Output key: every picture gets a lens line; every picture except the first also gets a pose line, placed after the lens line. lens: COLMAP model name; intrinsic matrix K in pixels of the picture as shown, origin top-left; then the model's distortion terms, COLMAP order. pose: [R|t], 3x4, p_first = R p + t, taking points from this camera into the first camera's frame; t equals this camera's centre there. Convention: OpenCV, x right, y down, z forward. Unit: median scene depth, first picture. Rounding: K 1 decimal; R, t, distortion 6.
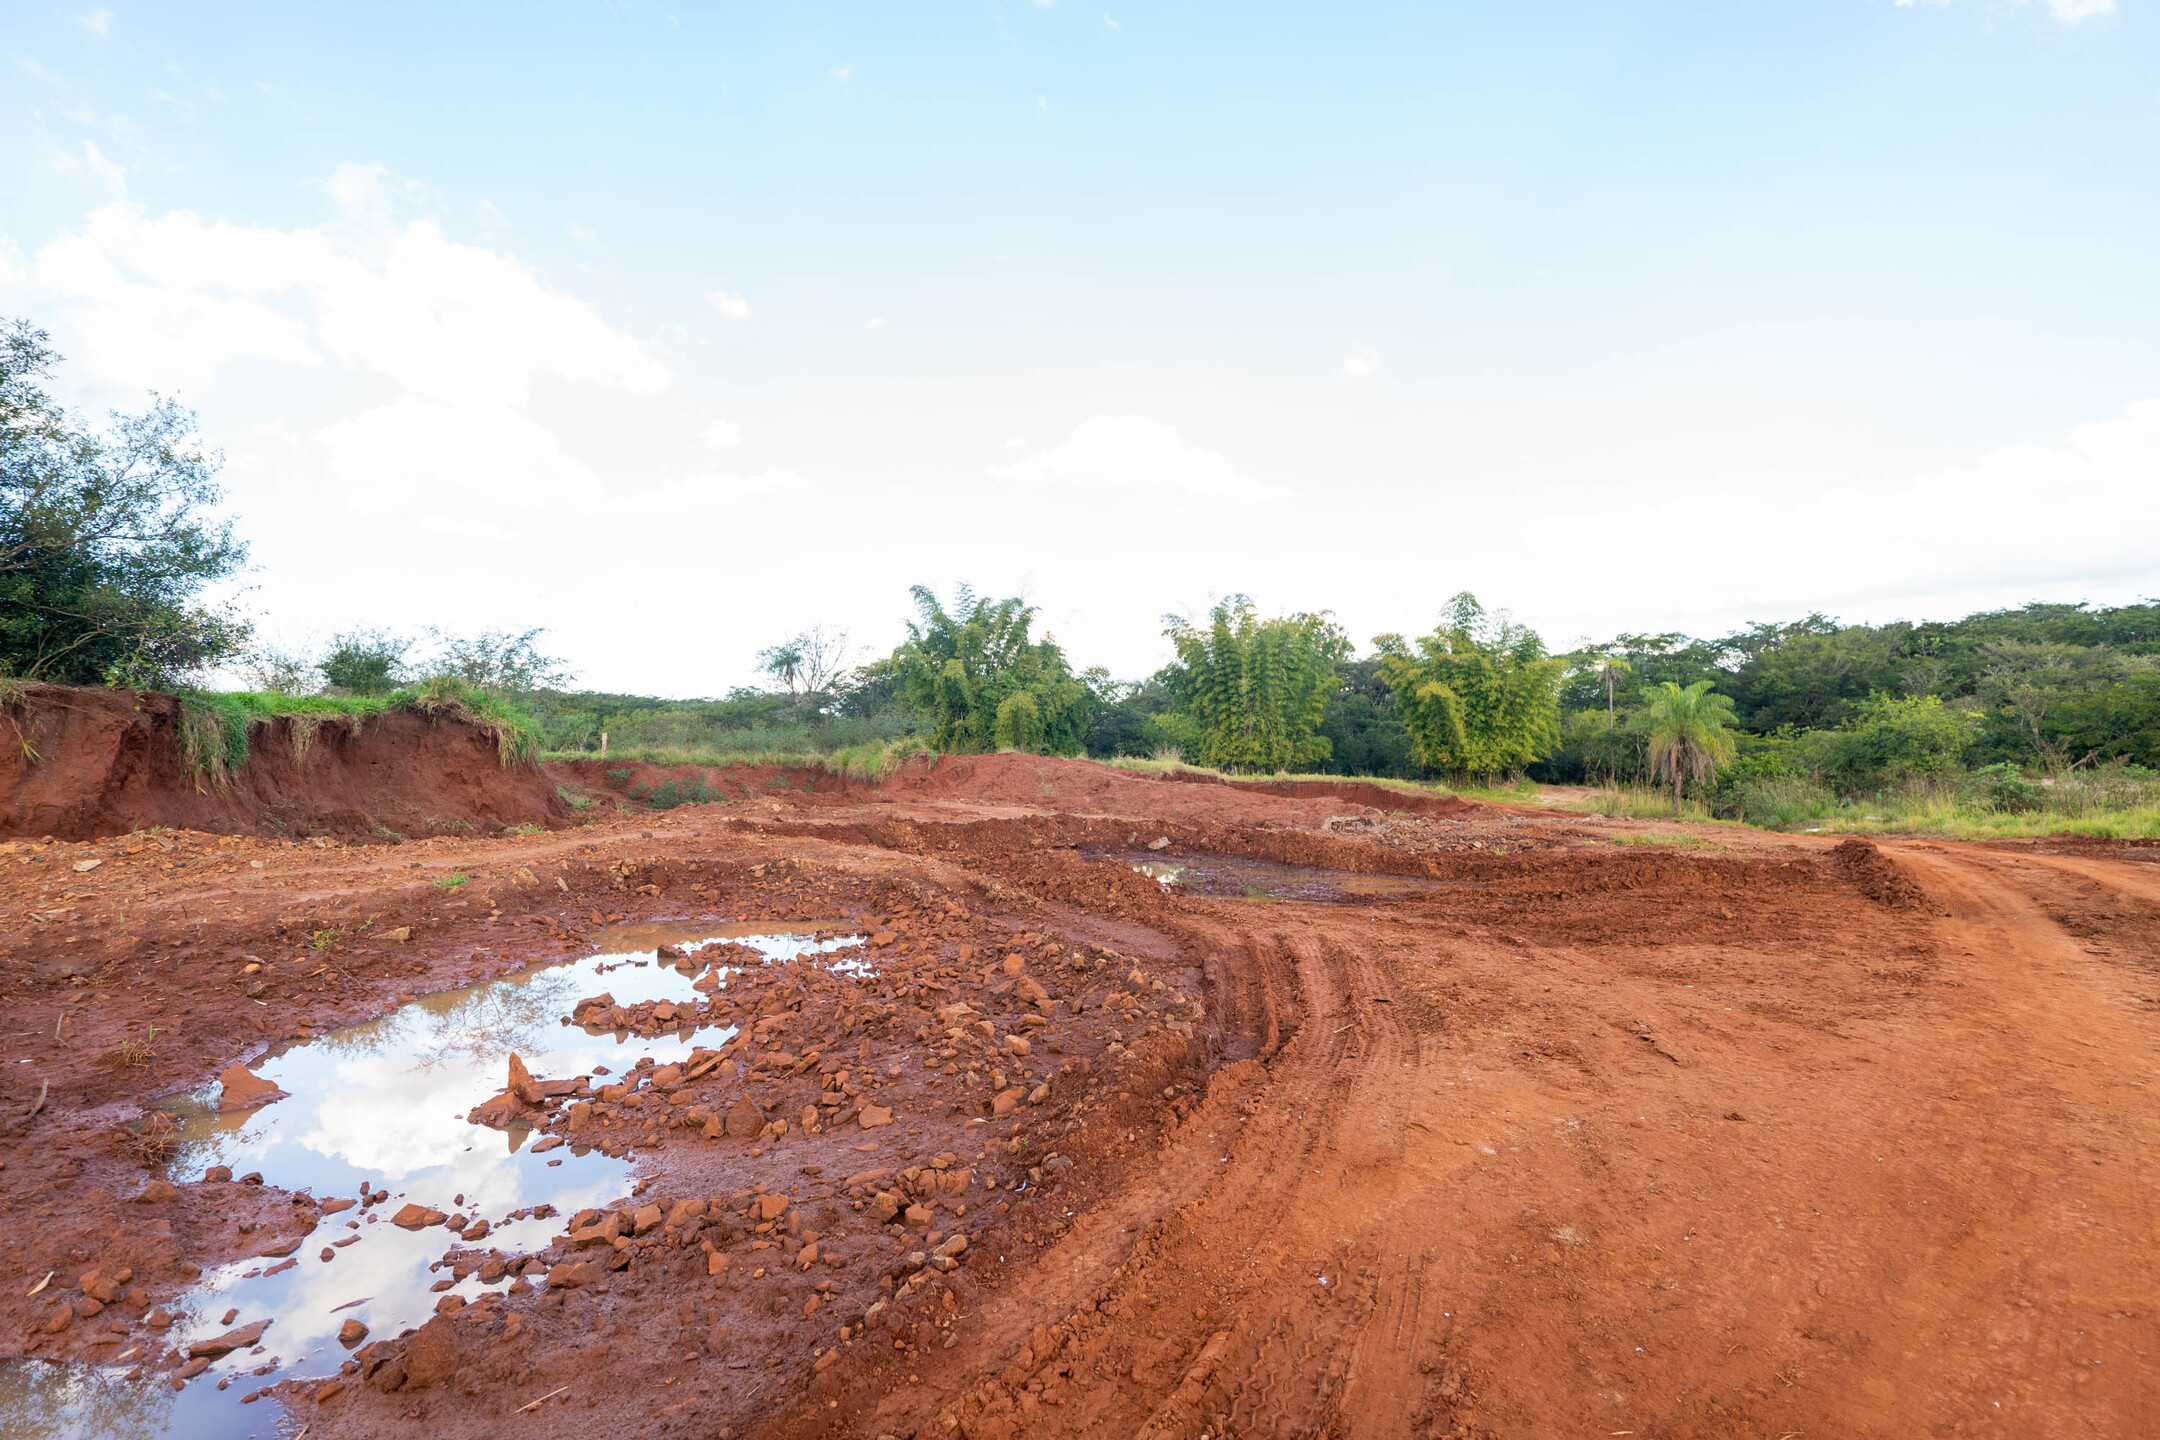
lens RADIAL K [[991.0, 0, 1087.0], [0, 991.0, 713.1], [0, 0, 1]] dist [-0.009474, -0.000353]
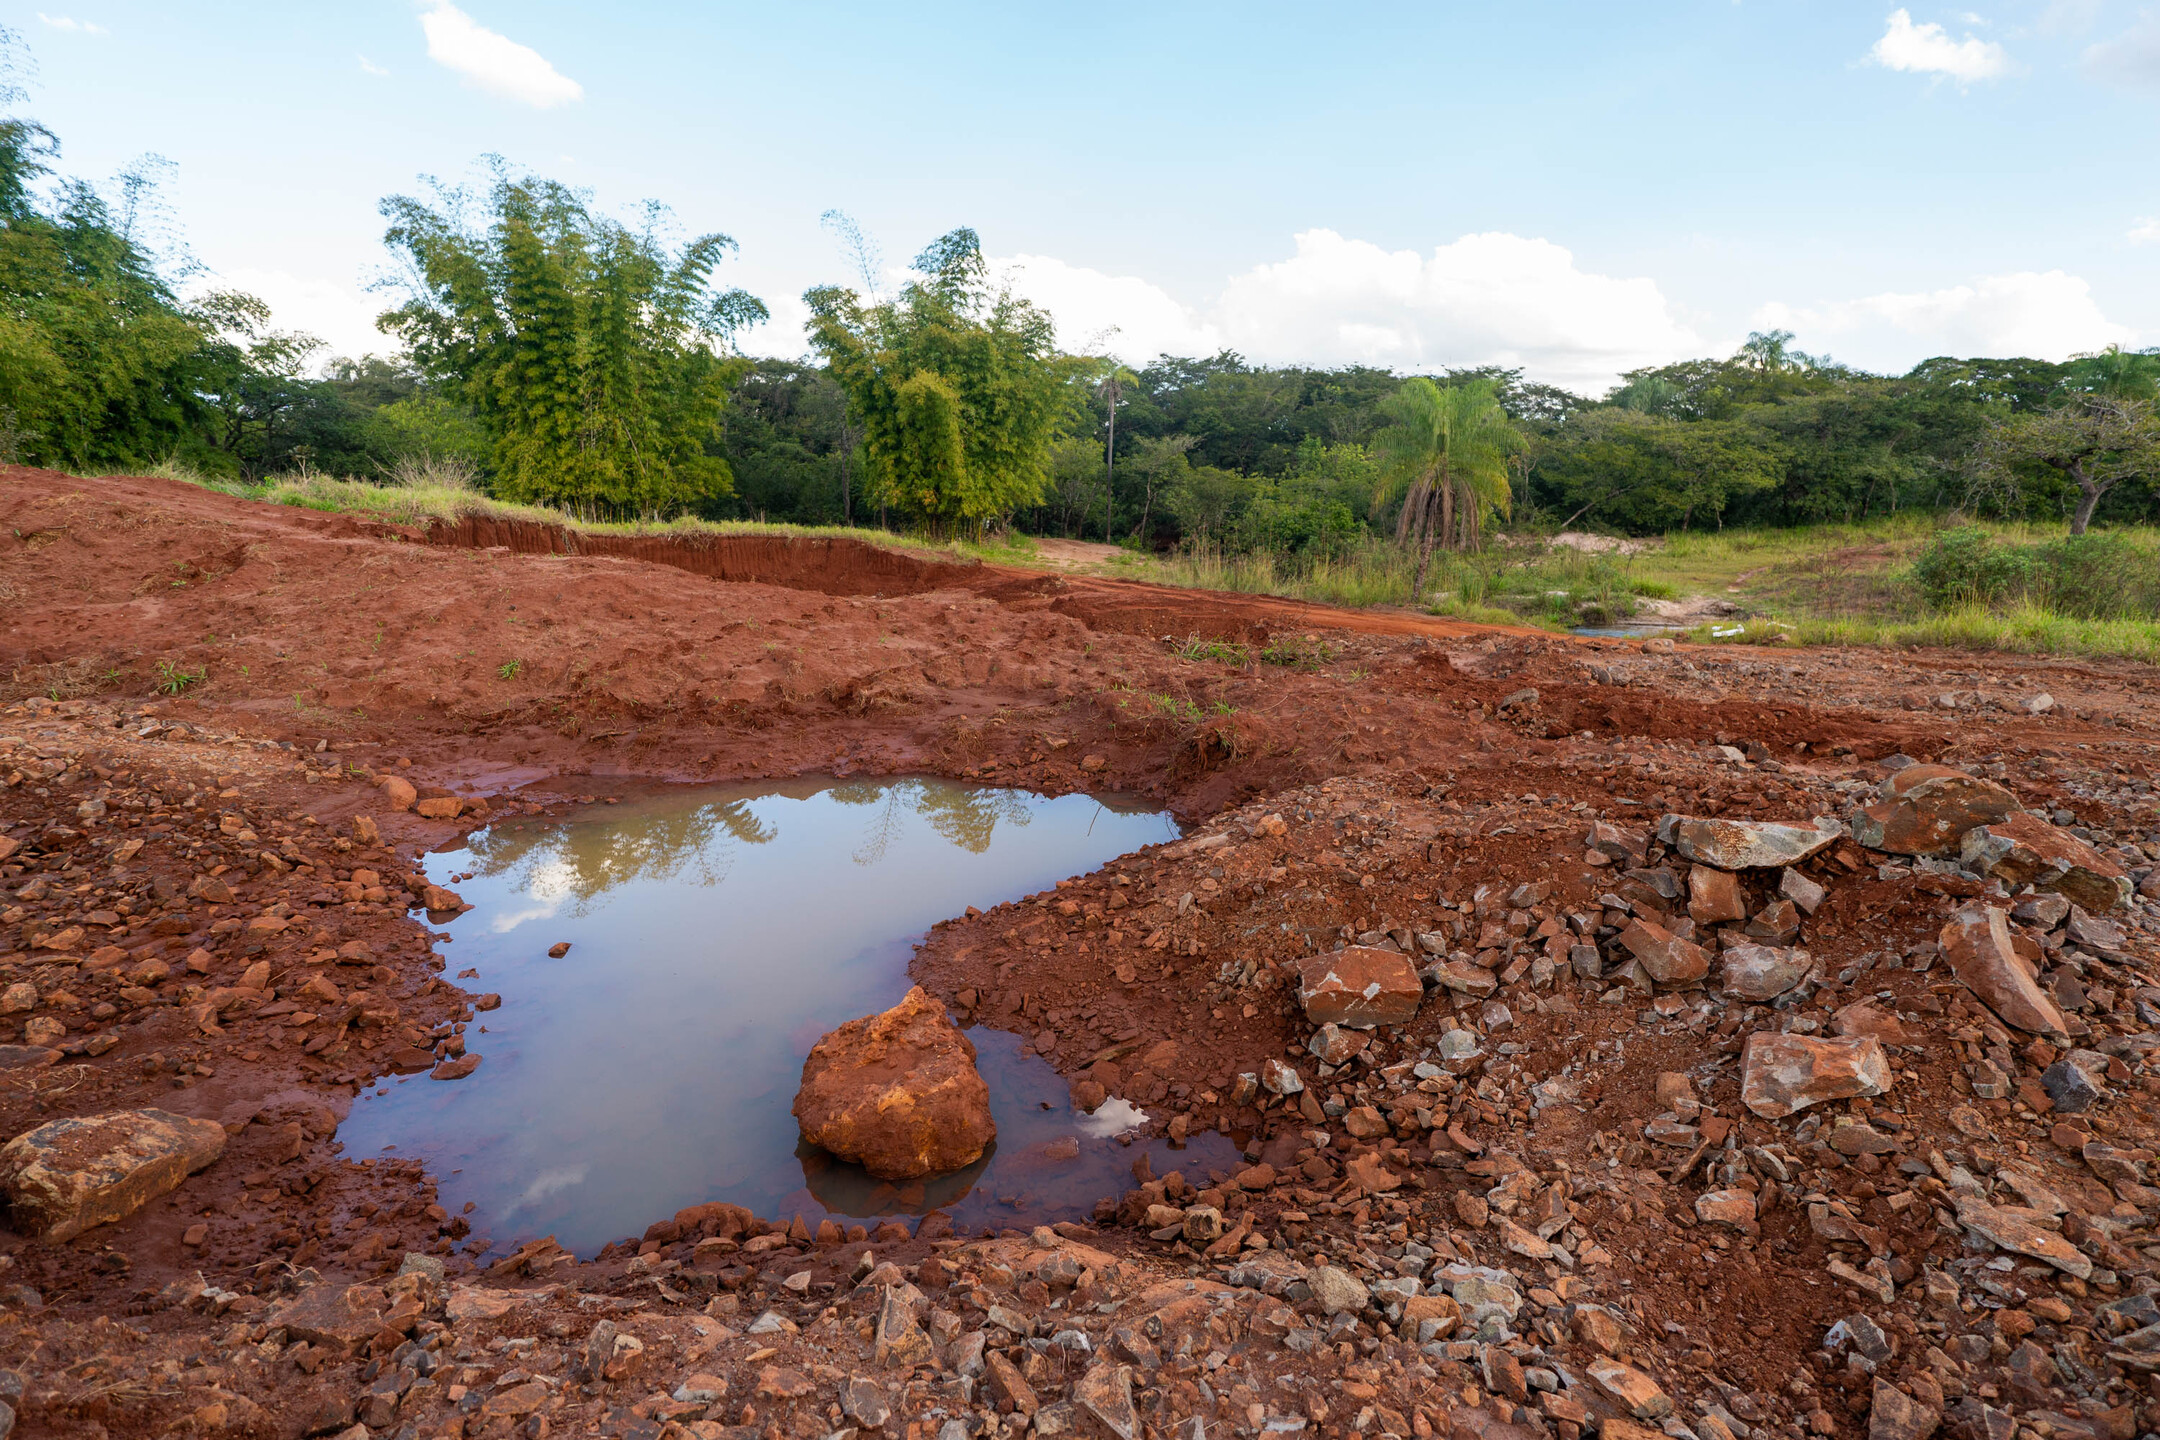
lens RADIAL K [[991.0, 0, 1087.0], [0, 991.0, 713.1], [0, 0, 1]] dist [-0.009474, -0.000353]
pose [[0.782849, -0.108529, 0.612673, 0.023104], [-0.052427, 0.969663, 0.238756, 0.020074], [-0.619999, -0.219030, 0.753411, 0.376973]]
